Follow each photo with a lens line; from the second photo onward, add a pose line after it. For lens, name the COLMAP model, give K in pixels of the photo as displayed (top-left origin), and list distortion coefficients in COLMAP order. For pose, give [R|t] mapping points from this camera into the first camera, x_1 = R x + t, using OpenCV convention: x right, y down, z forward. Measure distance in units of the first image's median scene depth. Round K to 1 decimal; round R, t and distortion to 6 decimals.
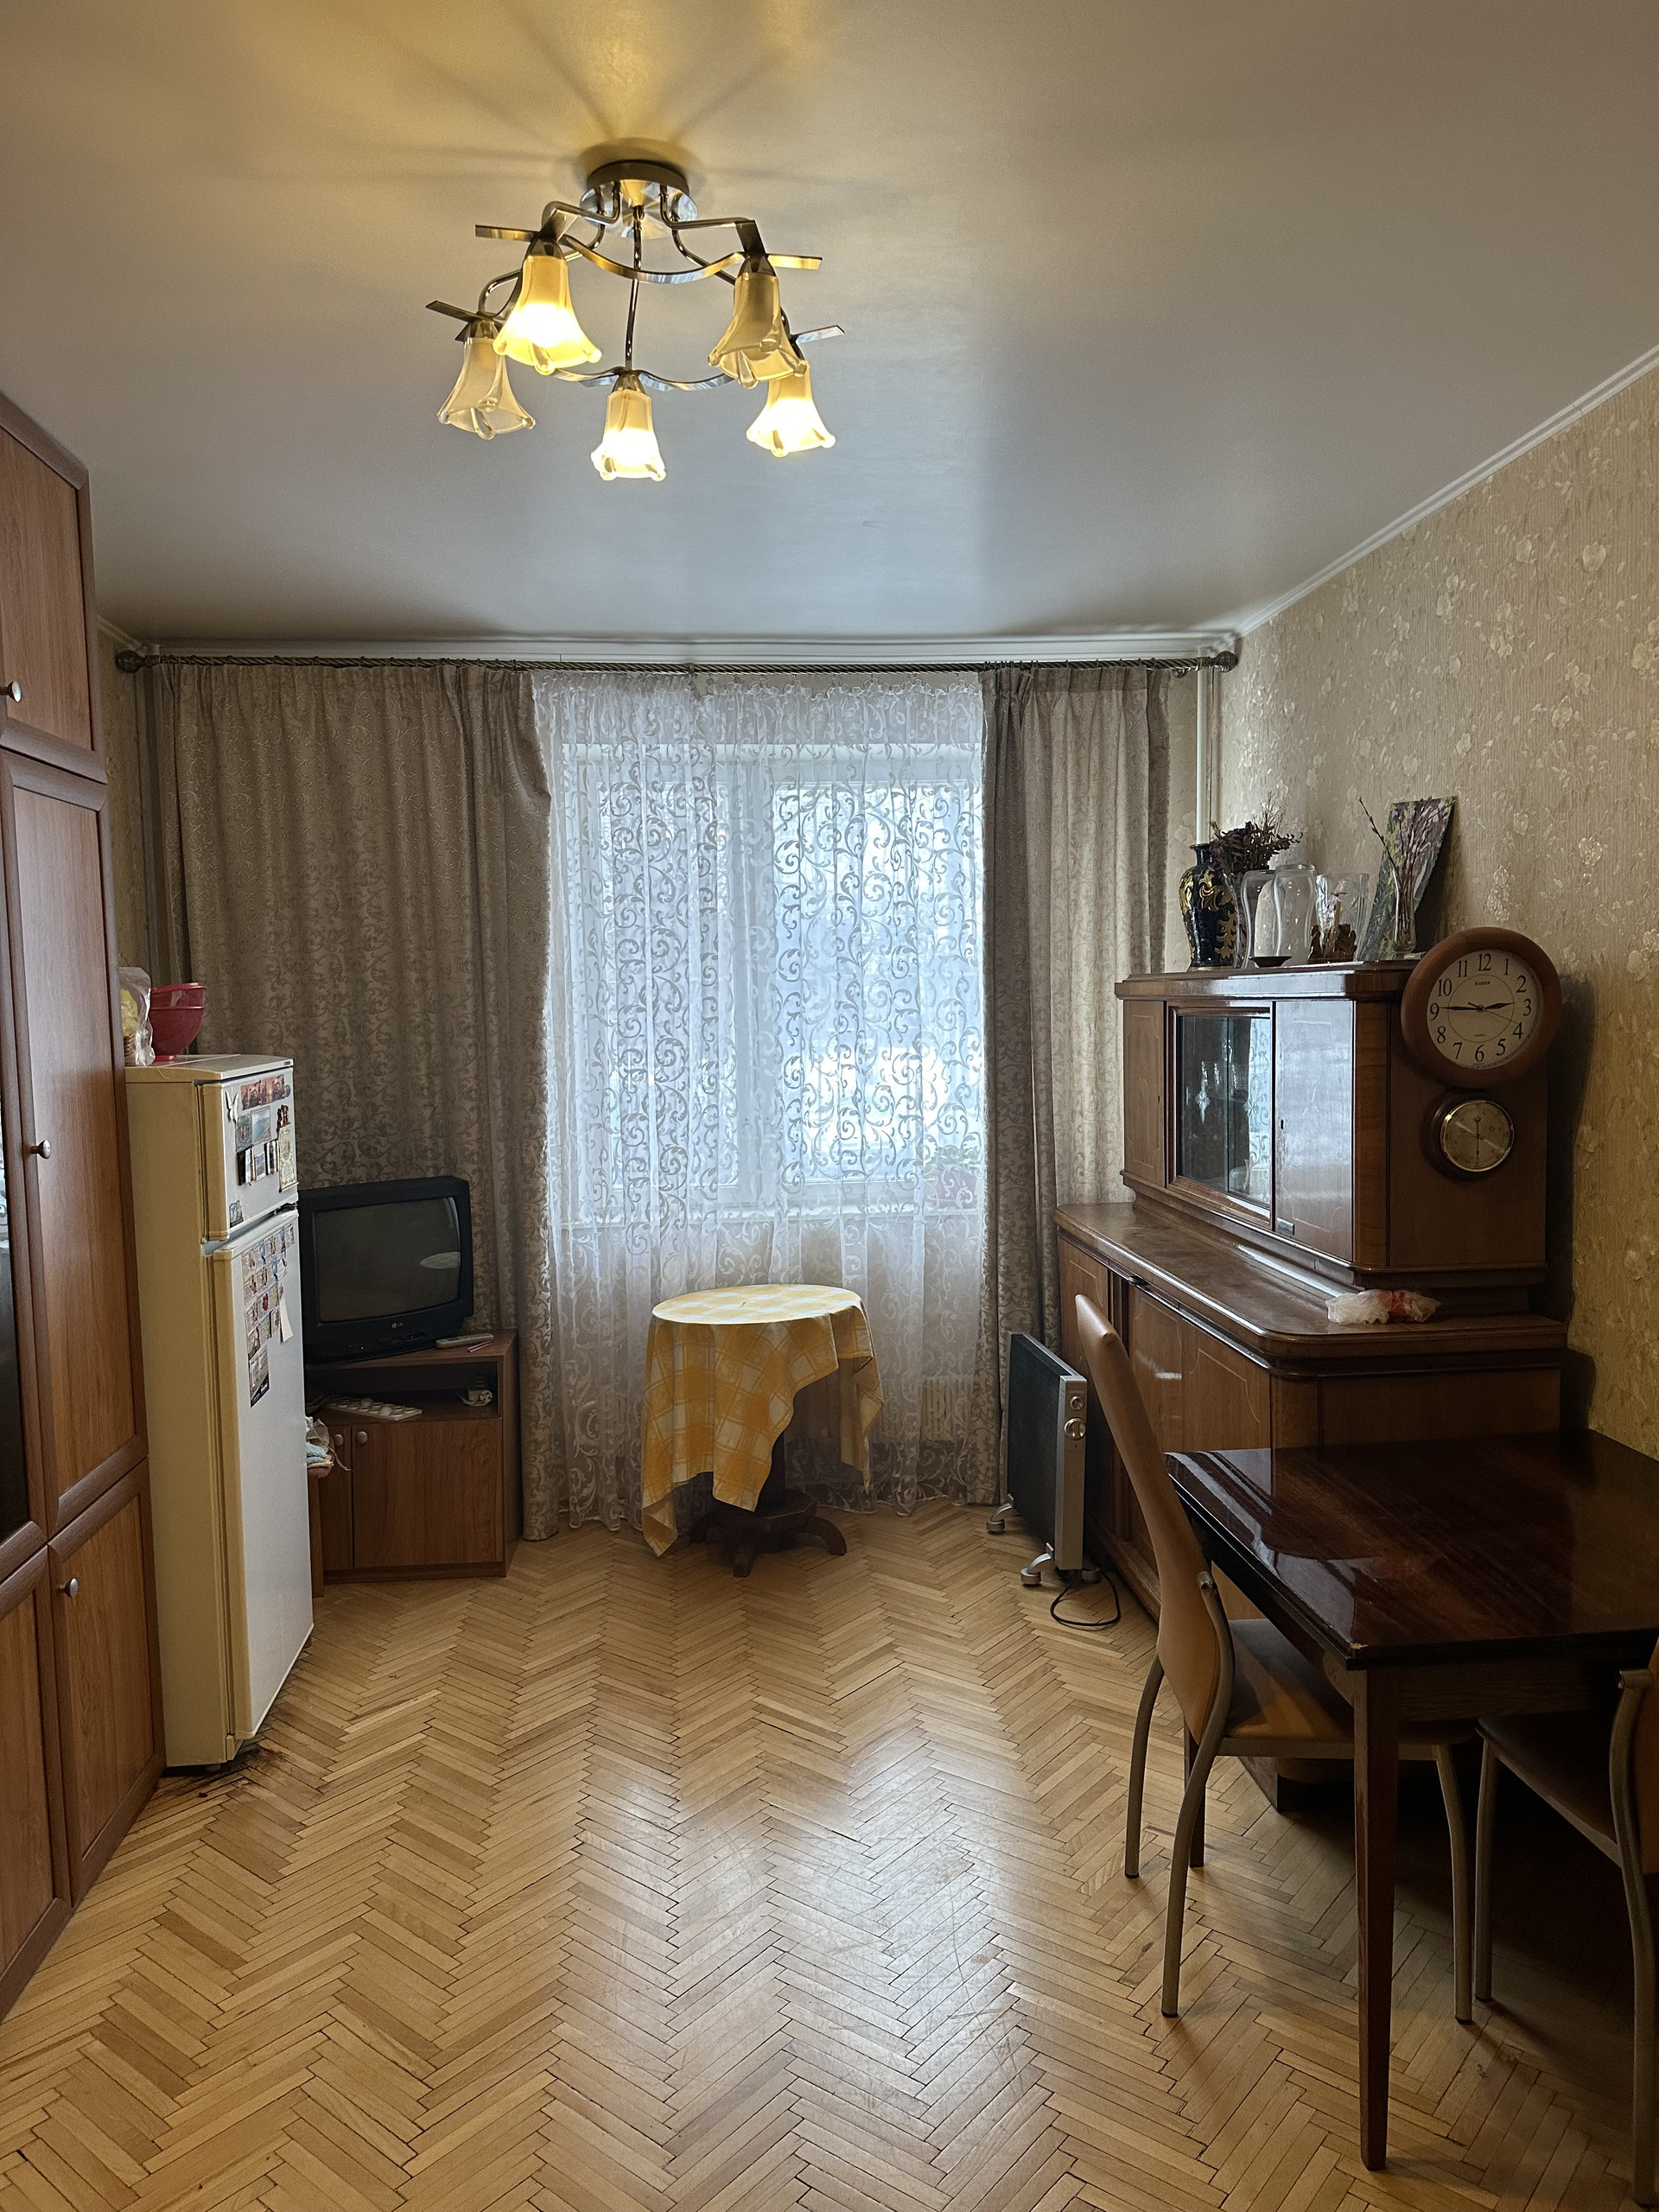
lens RADIAL K [[1526.9, 0, 827.0], [0, 1526.9, 1113.9], [0, 0, 1]] dist [0.138180, -0.224687]
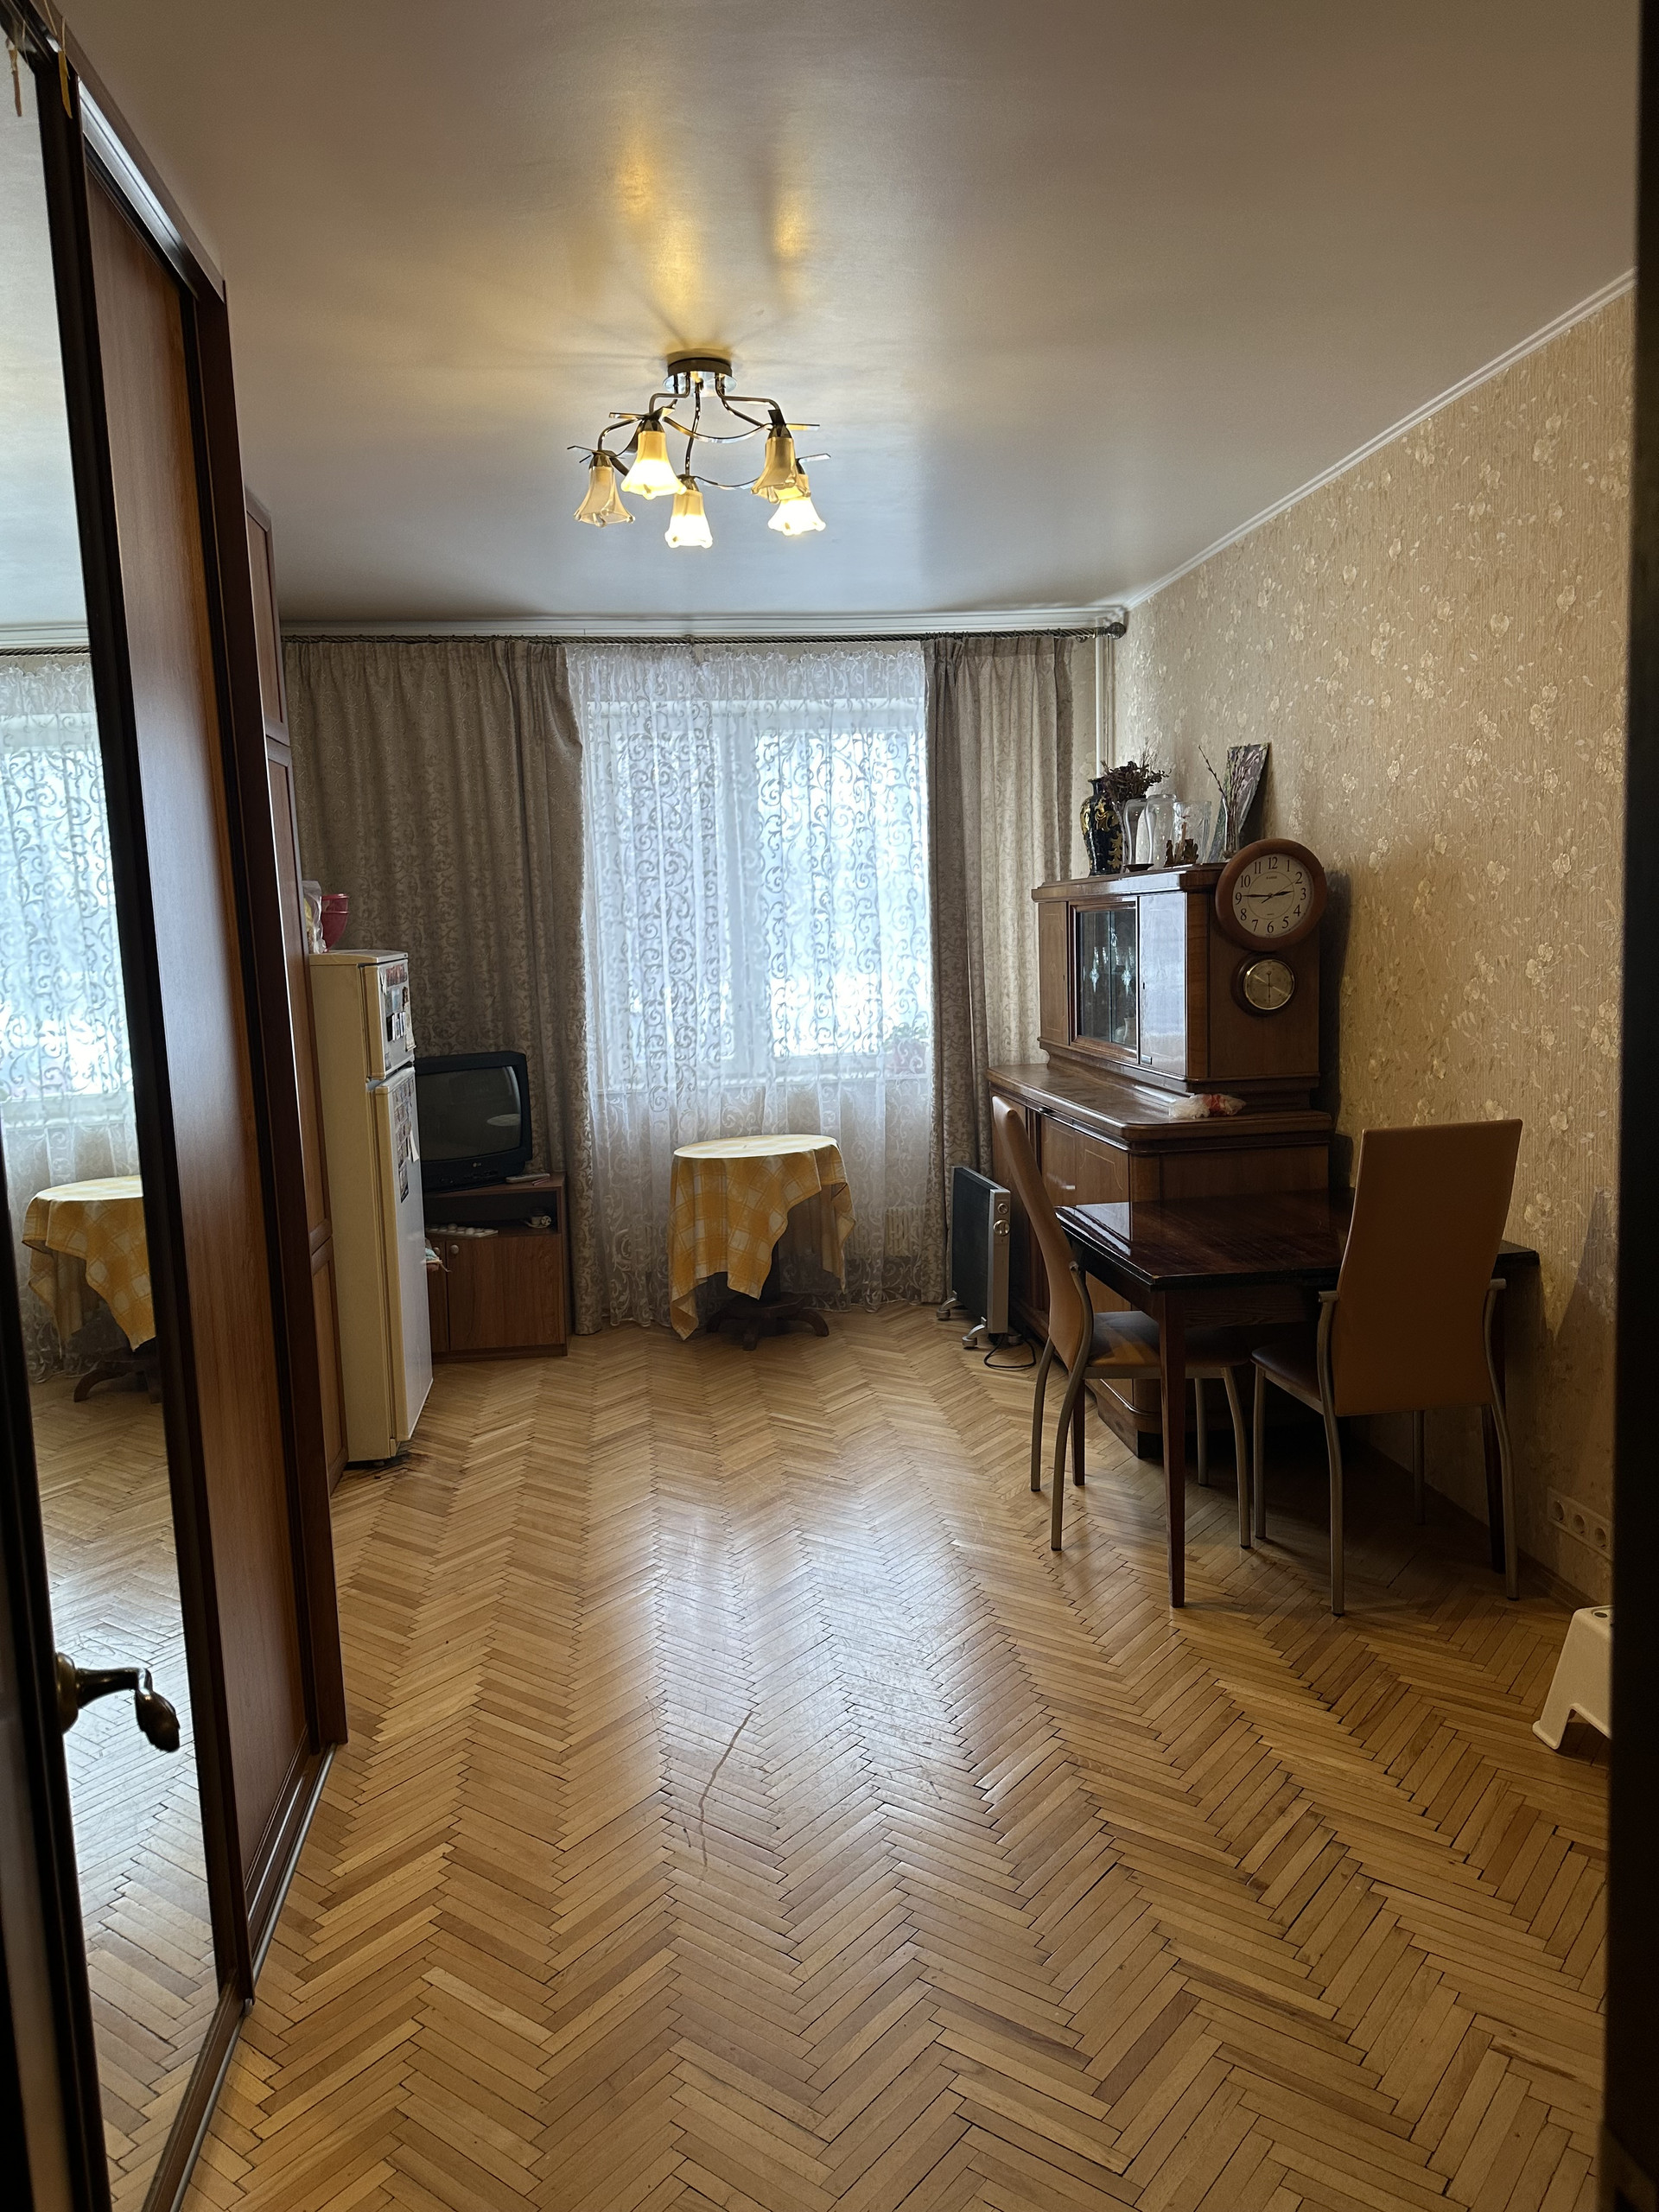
lens RADIAL K [[1526.9, 0, 827.0], [0, 1526.9, 1113.9], [0, 0, 1]] dist [0.138180, -0.224687]
pose [[0.999342, -0.019165, 0.030782, -0.024439], [0.017741, 0.998788, 0.045907, 0.038928], [-0.031625, -0.045331, 0.998471, -0.270743]]
